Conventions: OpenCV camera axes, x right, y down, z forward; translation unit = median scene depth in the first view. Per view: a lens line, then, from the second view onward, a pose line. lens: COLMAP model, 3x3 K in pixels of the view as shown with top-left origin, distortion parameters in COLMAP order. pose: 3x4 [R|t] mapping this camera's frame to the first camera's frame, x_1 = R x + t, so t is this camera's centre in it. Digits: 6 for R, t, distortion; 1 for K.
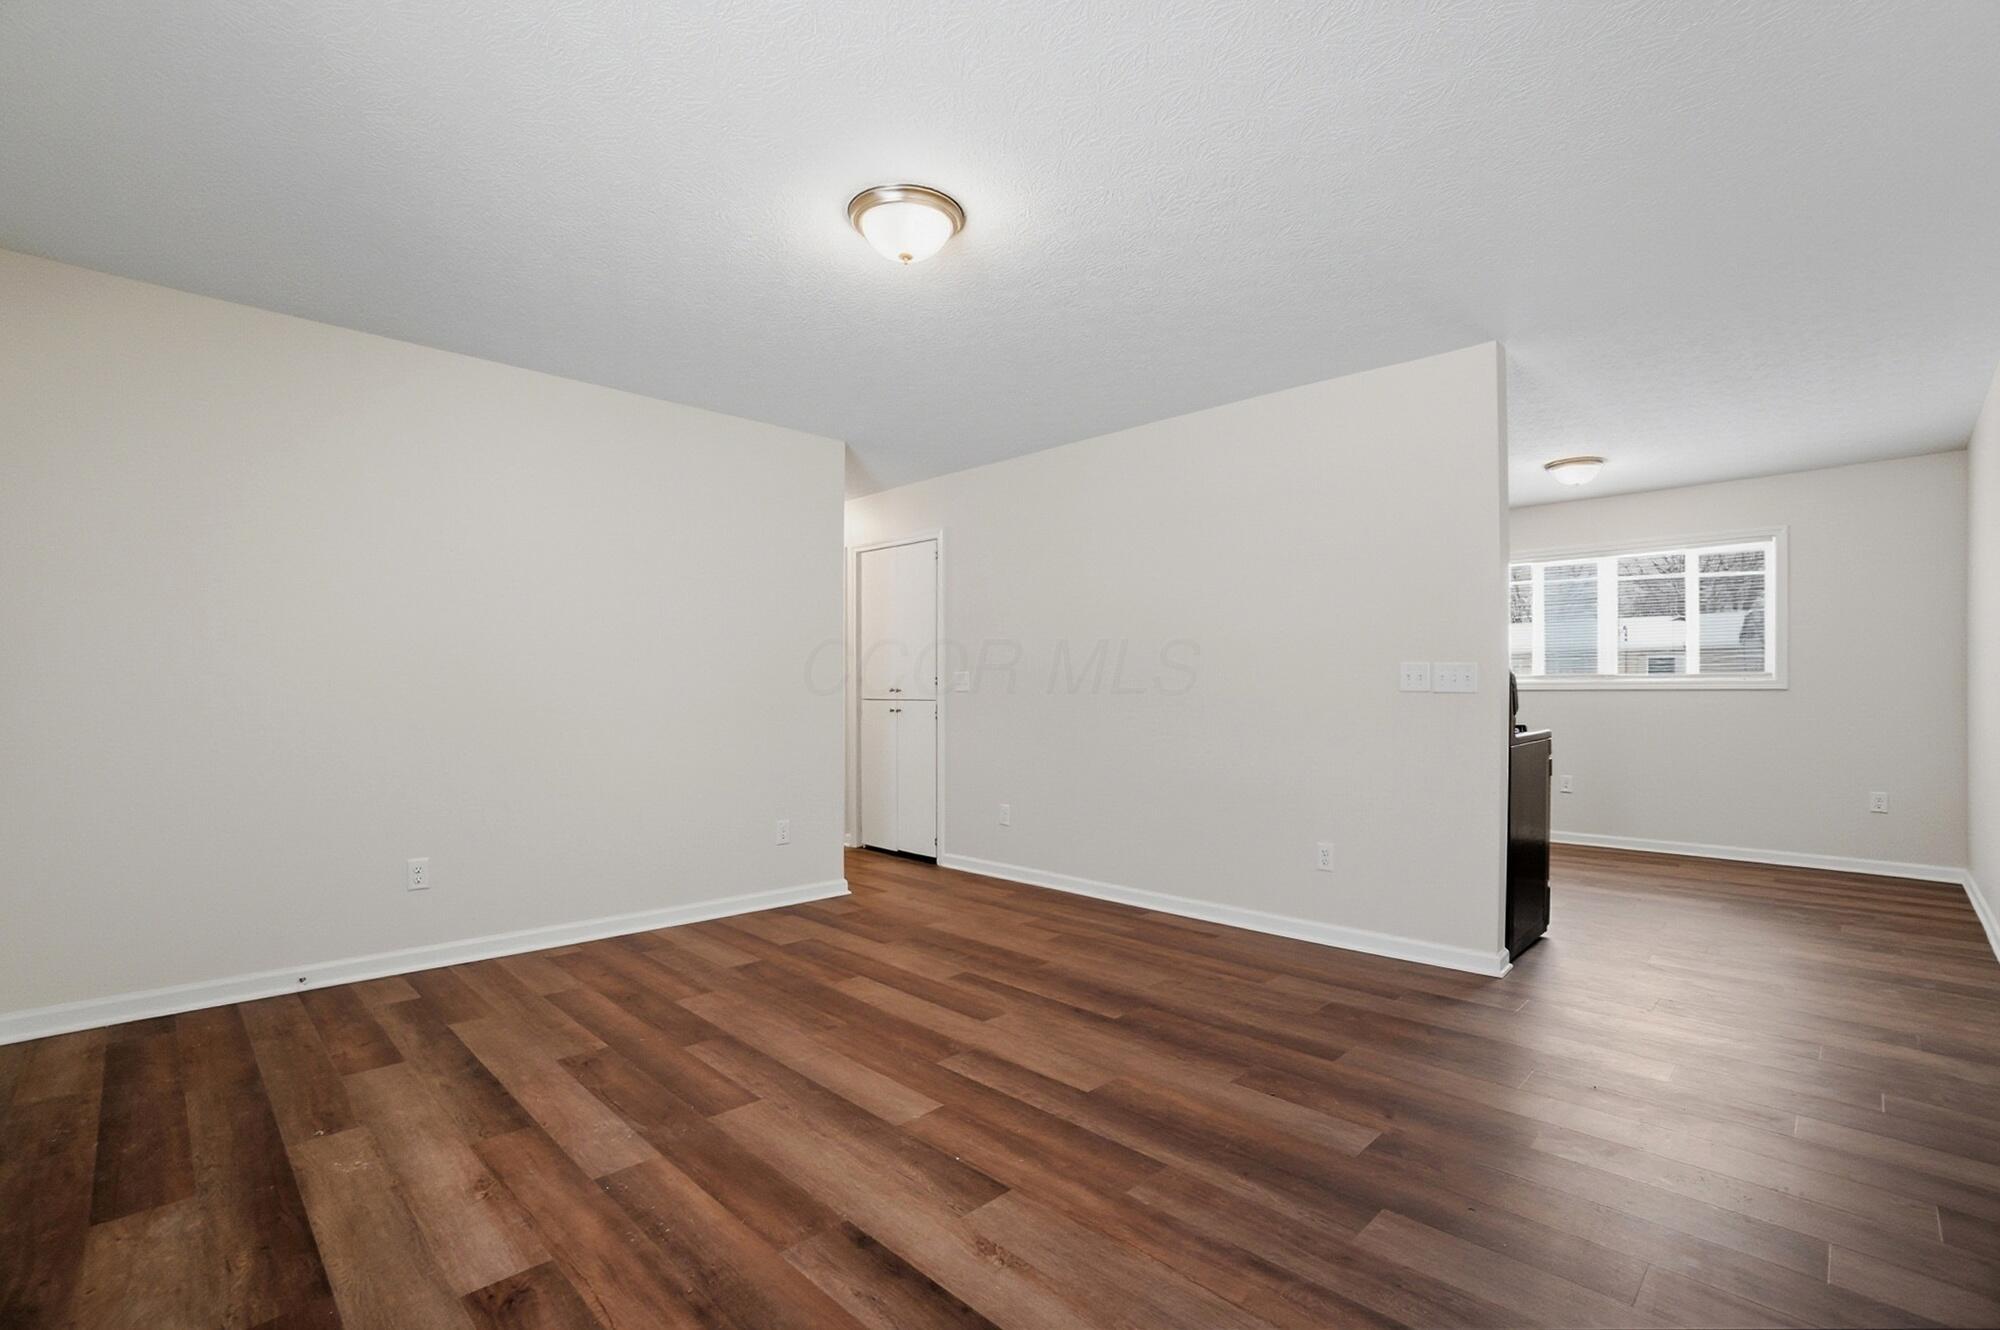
lens RADIAL K [[896.3, 0, 987.7], [0, 896.3, 685.3], [0, 0, 1]] dist [-0.066408, 0.021893]
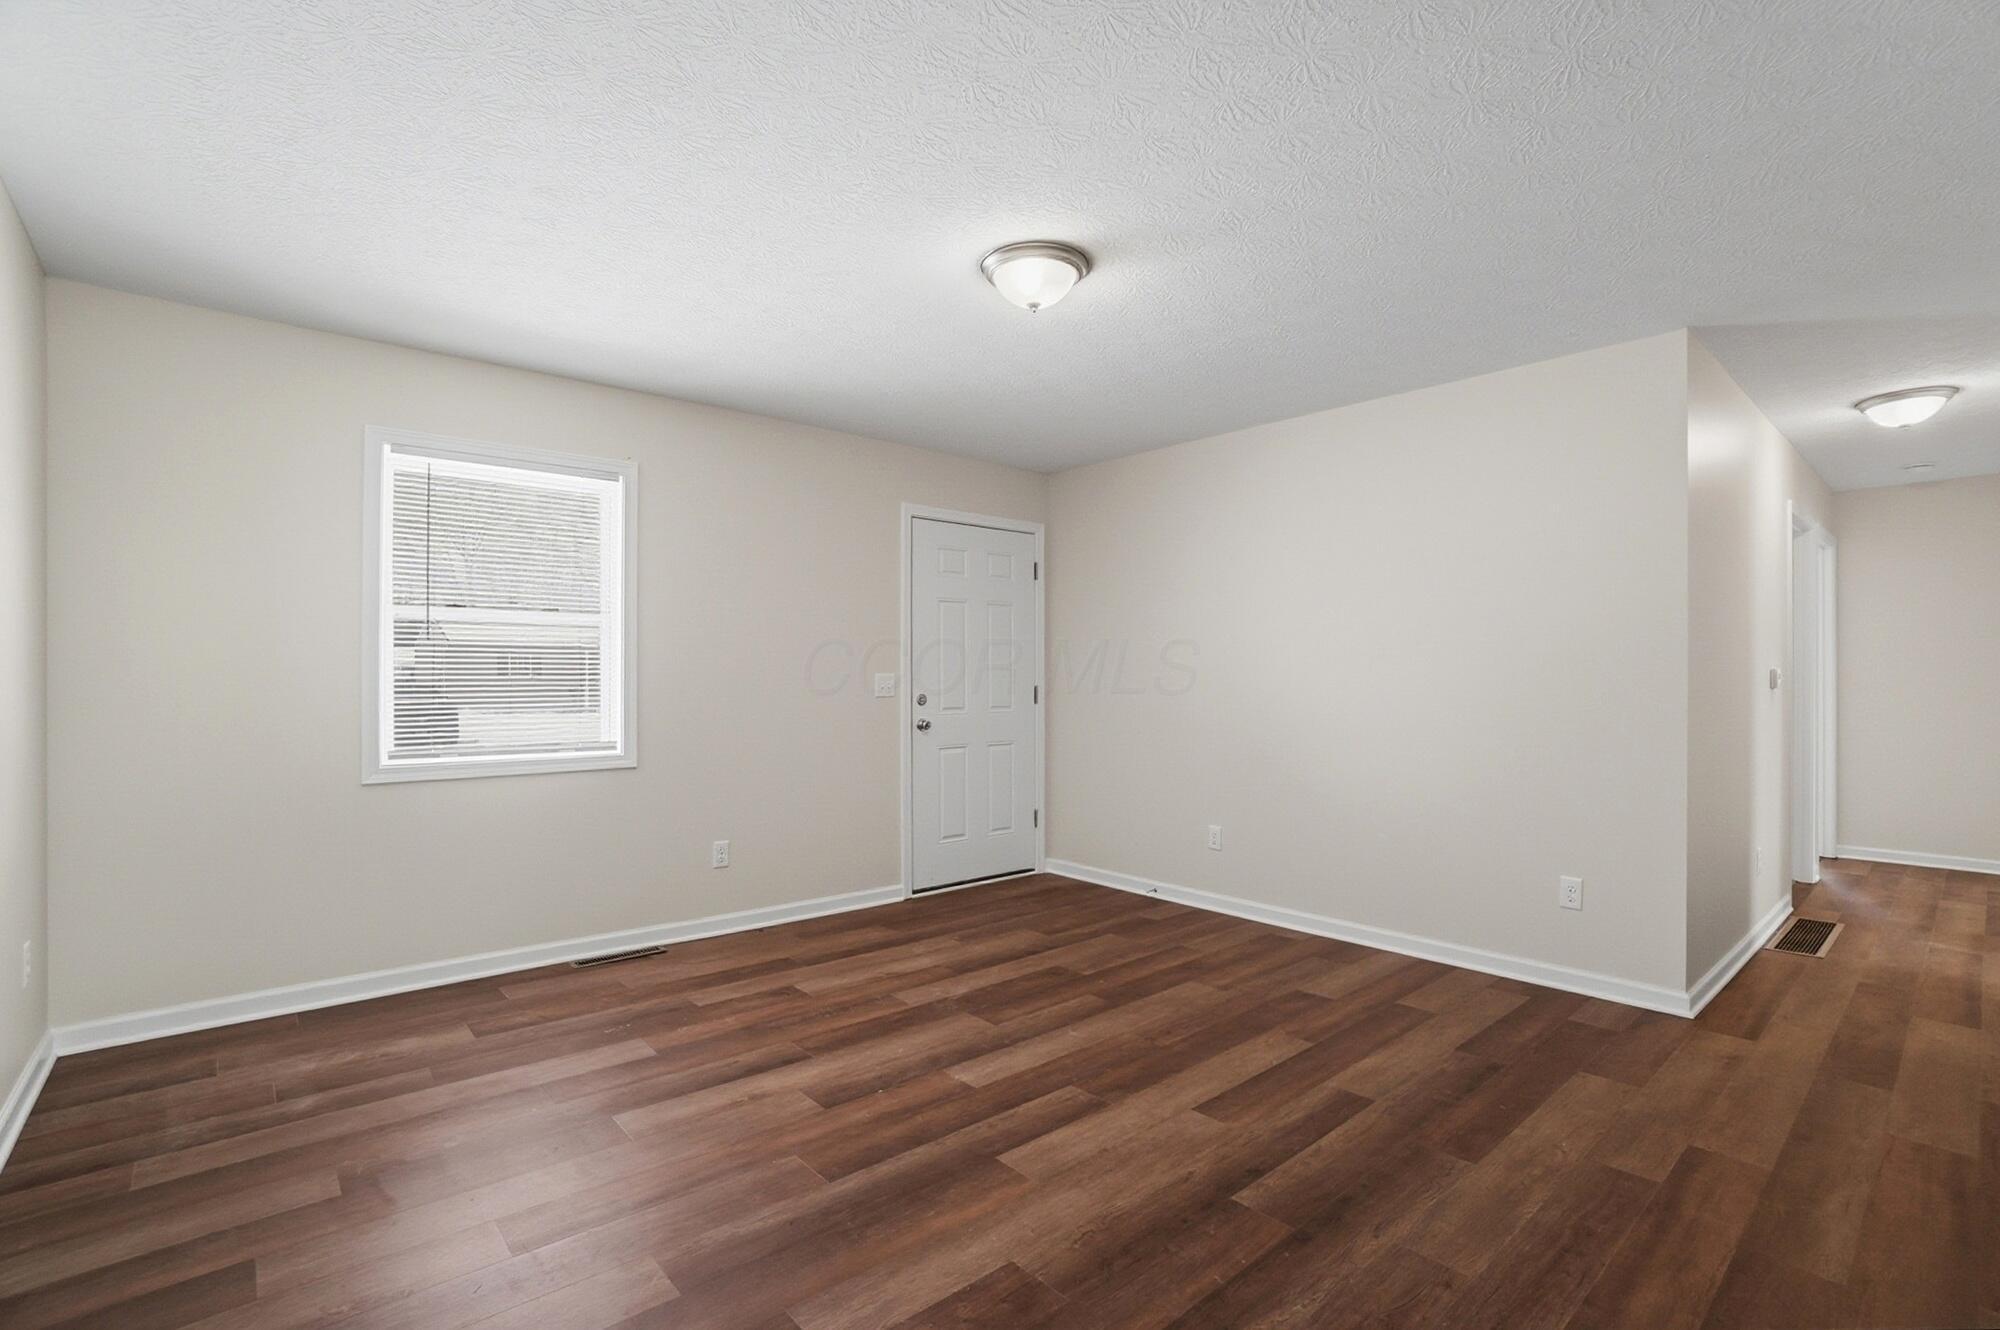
lens RADIAL K [[908.7, 0, 976.2], [0, 908.7, 685.3], [0, 0, 1]] dist [-0.077707, 0.029508]
pose [[-0.075081, 0.004599, -0.997167, 0.934097], [0.006394, 0.999971, 0.004130, -0.026961], [0.997157, -0.006066, -0.075108, 0.958183]]
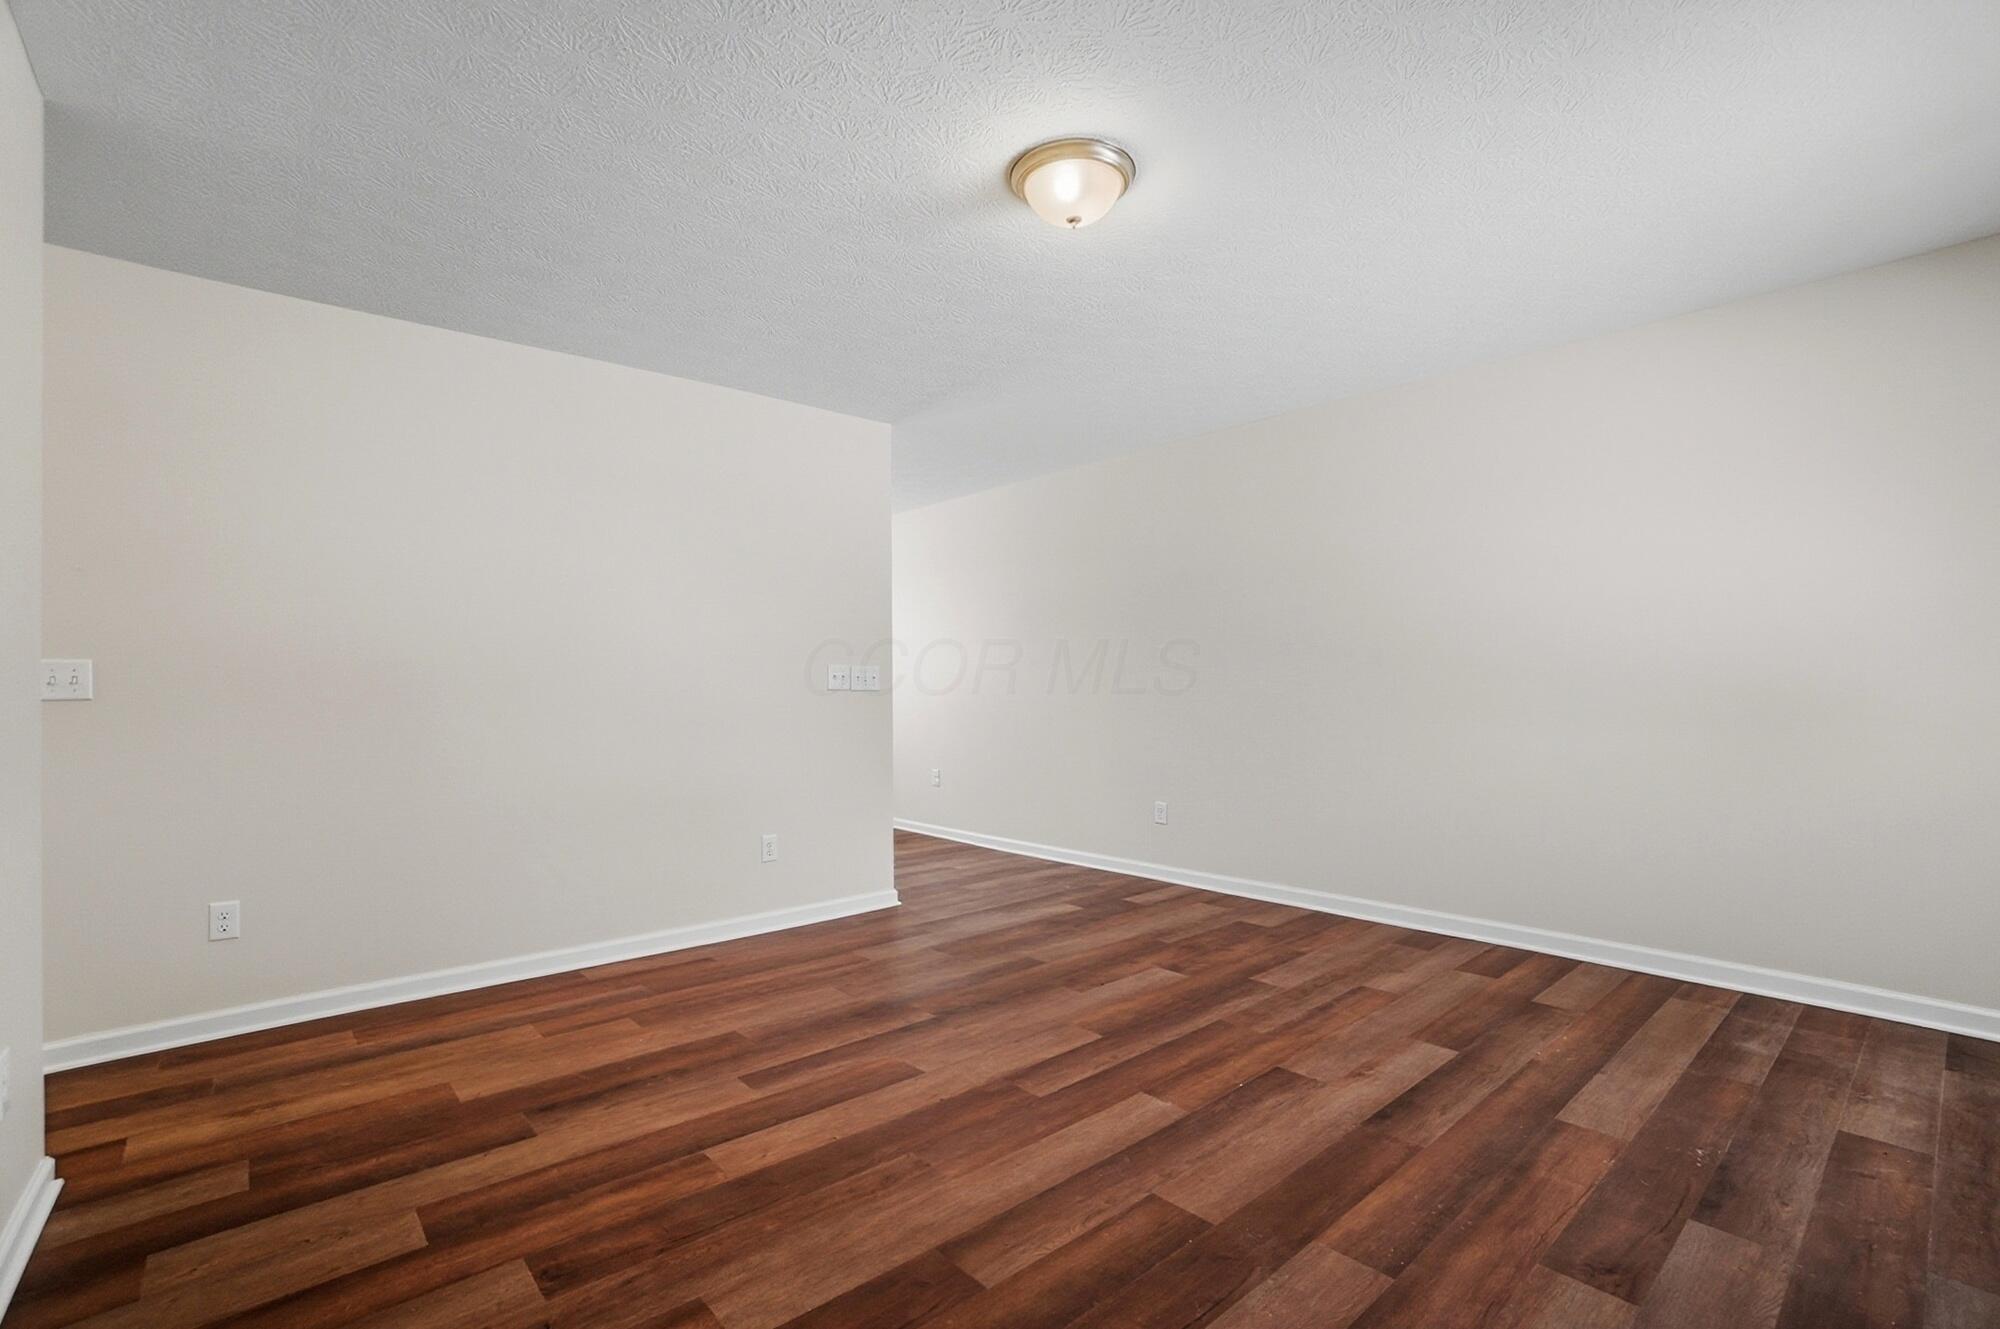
lens RADIAL K [[896.3, 0, 987.7], [0, 896.3, 684.8], [0, 0, 1]] dist [-0.066408, 0.021893]
pose [[0.063773, 0.001126, 0.997964, -0.953843], [0.004109, 0.999991, -0.001391, 0.003844], [-0.997956, 0.004189, 0.063768, 0.979524]]
